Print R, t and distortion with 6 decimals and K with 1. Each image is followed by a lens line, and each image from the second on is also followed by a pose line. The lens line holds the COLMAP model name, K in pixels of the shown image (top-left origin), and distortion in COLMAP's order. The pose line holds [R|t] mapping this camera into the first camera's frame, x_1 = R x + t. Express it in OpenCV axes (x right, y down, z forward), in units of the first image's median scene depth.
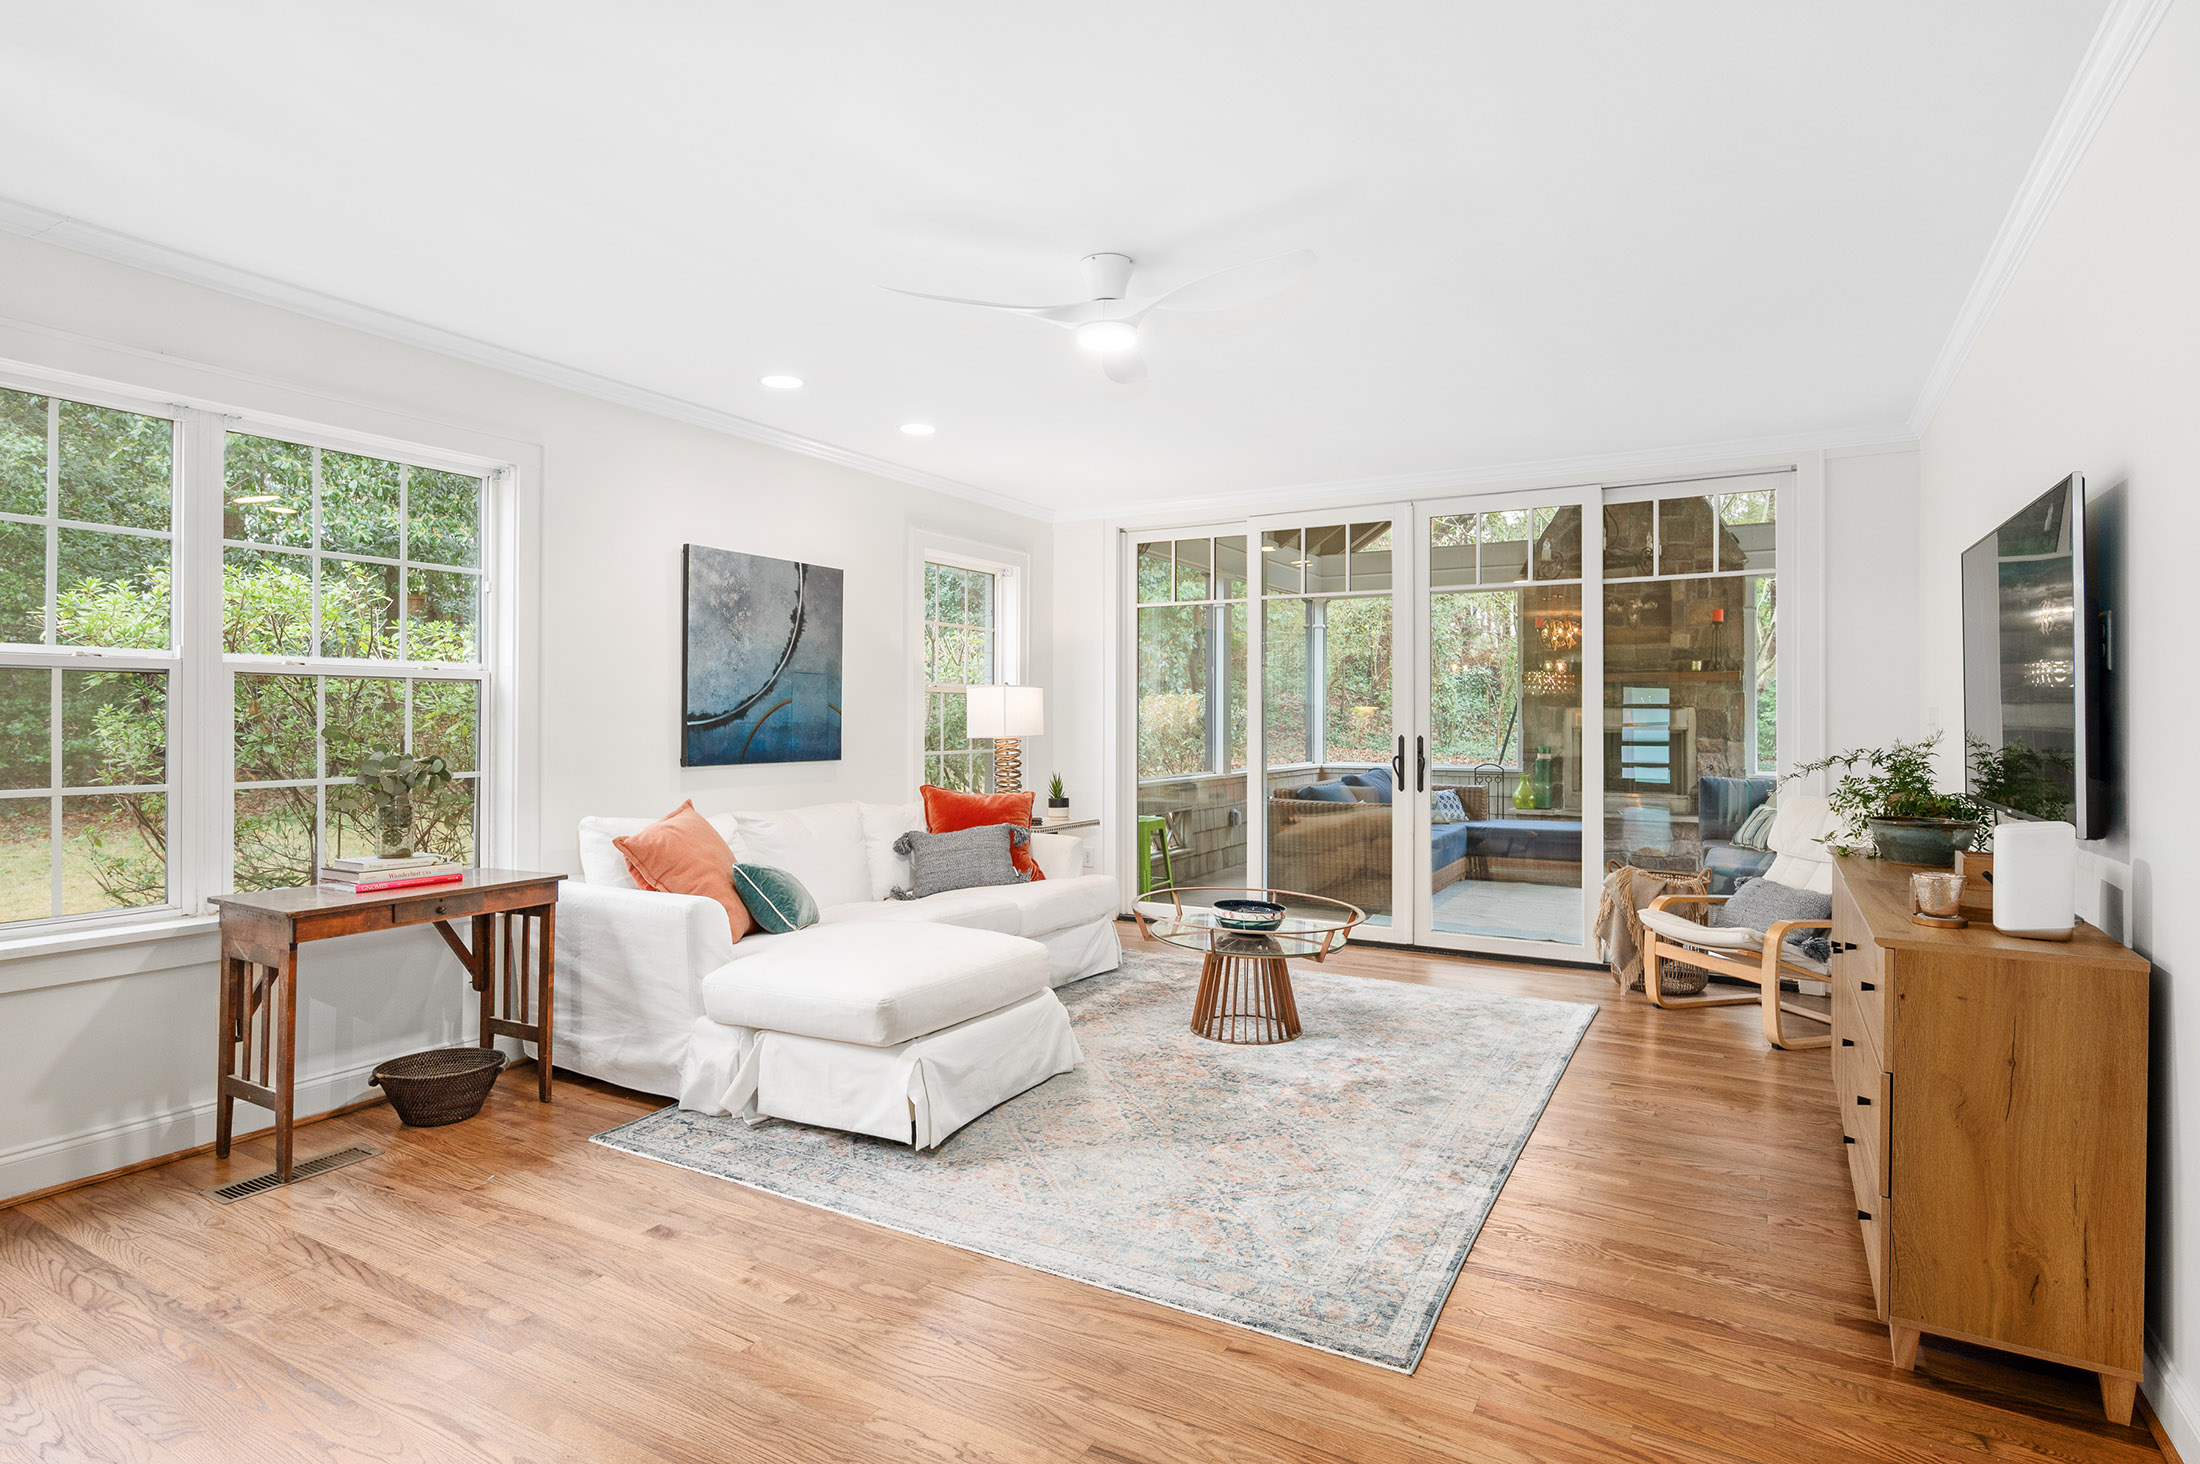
lens RADIAL K [[1136.3, 0, 1103.8], [0, 1136.3, 699.6], [0, 0, 1]] dist [-0.002251, -0.000449]
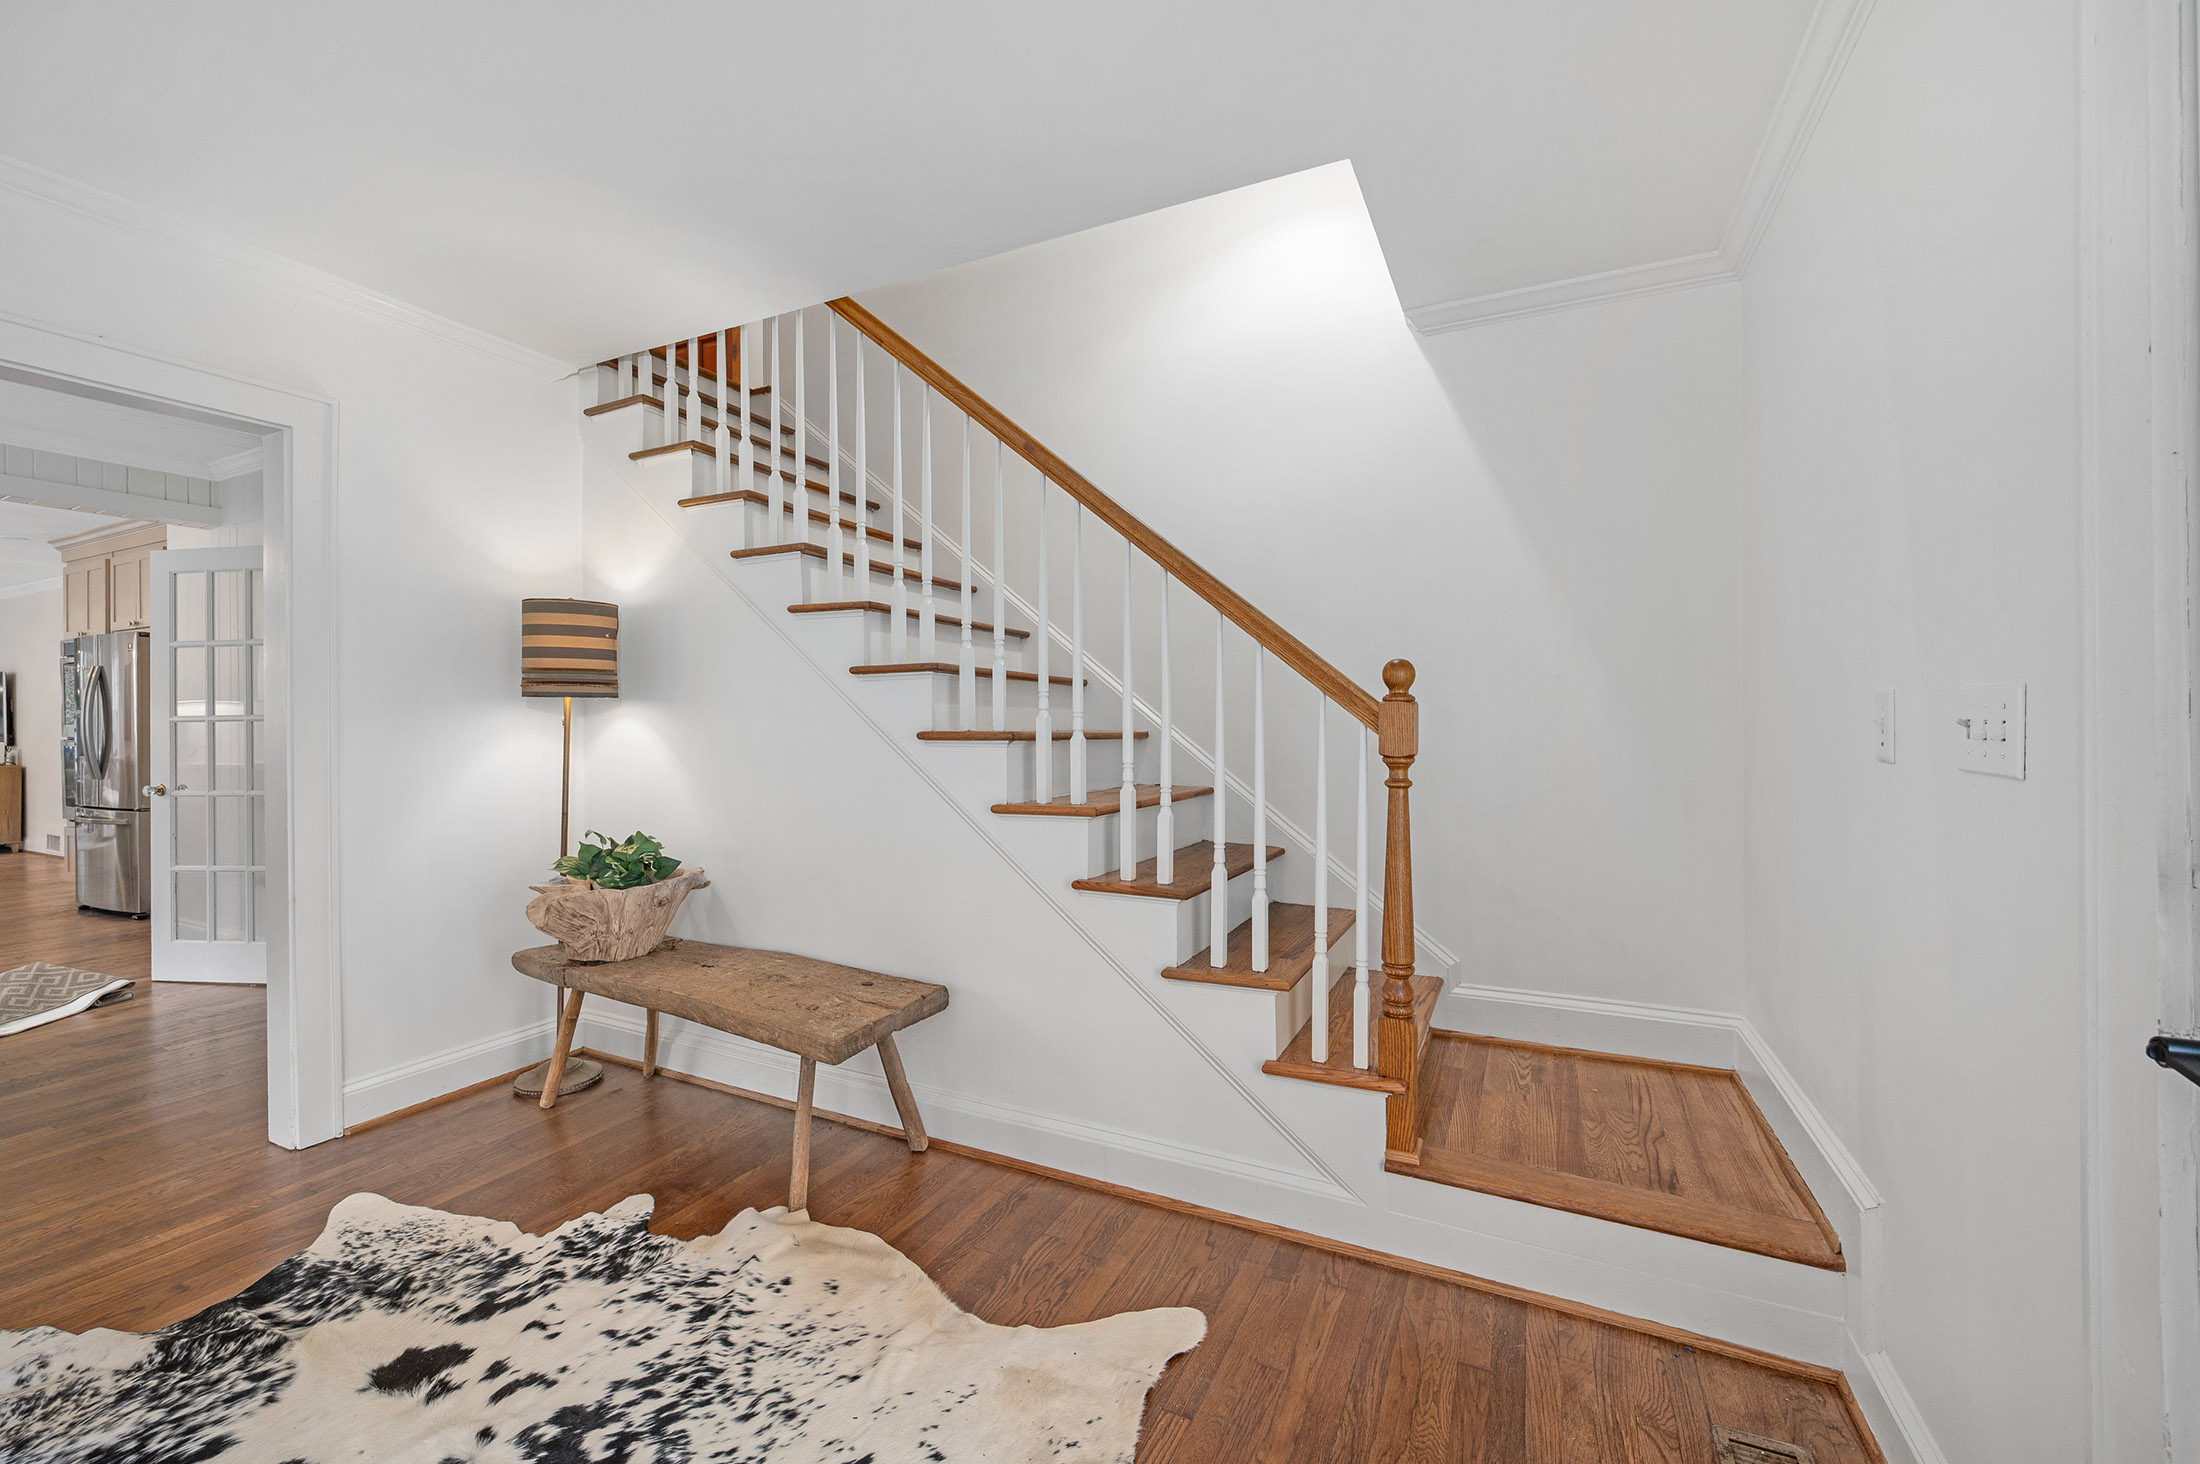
lens RADIAL K [[872.1, 0, 1111.8], [0, 872.1, 723.3], [0, 0, 1]] dist [-0.001336, -0.000056]
pose [[-0.070431, -0.004717, 0.997505, -1.639862], [-0.007667, 0.999962, 0.004187, -0.014794], [-0.997487, -0.007352, -0.070465, -1.781152]]
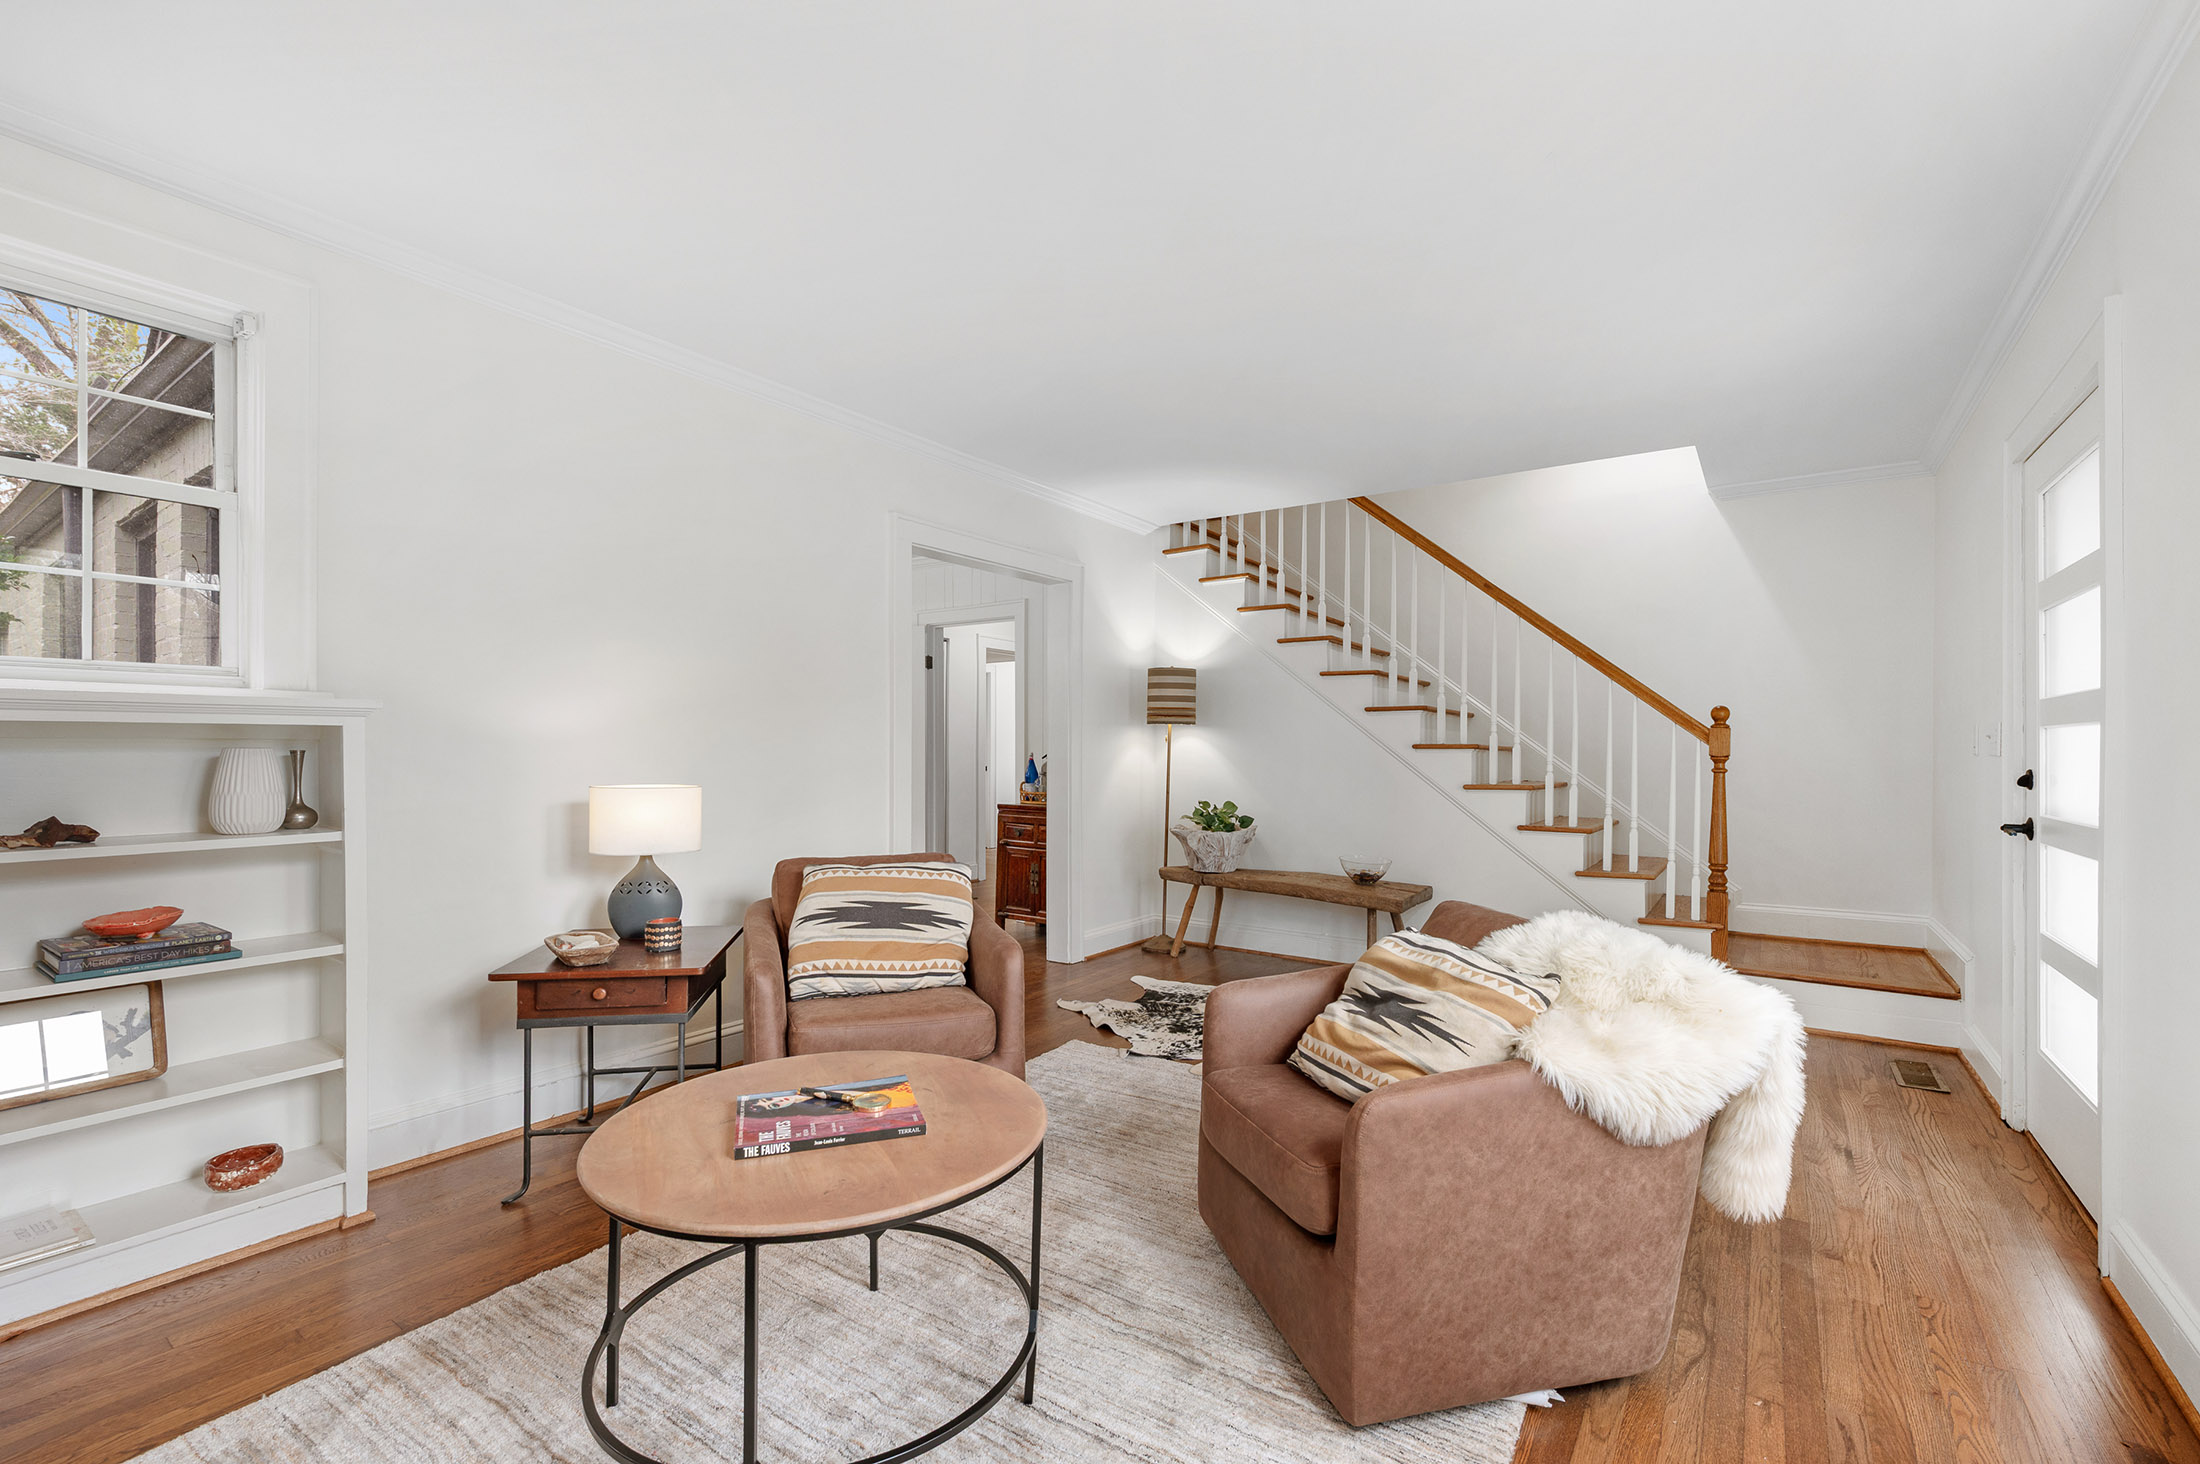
lens RADIAL K [[943.8, 0, 1098.5], [0, 943.8, 754.0], [0, 0, 1]] dist [-0.007998, -0.000172]
pose [[0.101552, -0.011880, 0.994759, -2.185146], [-0.011175, 0.999852, 0.013081, -0.004890], [-0.994767, -0.012444, 0.101404, -1.446353]]
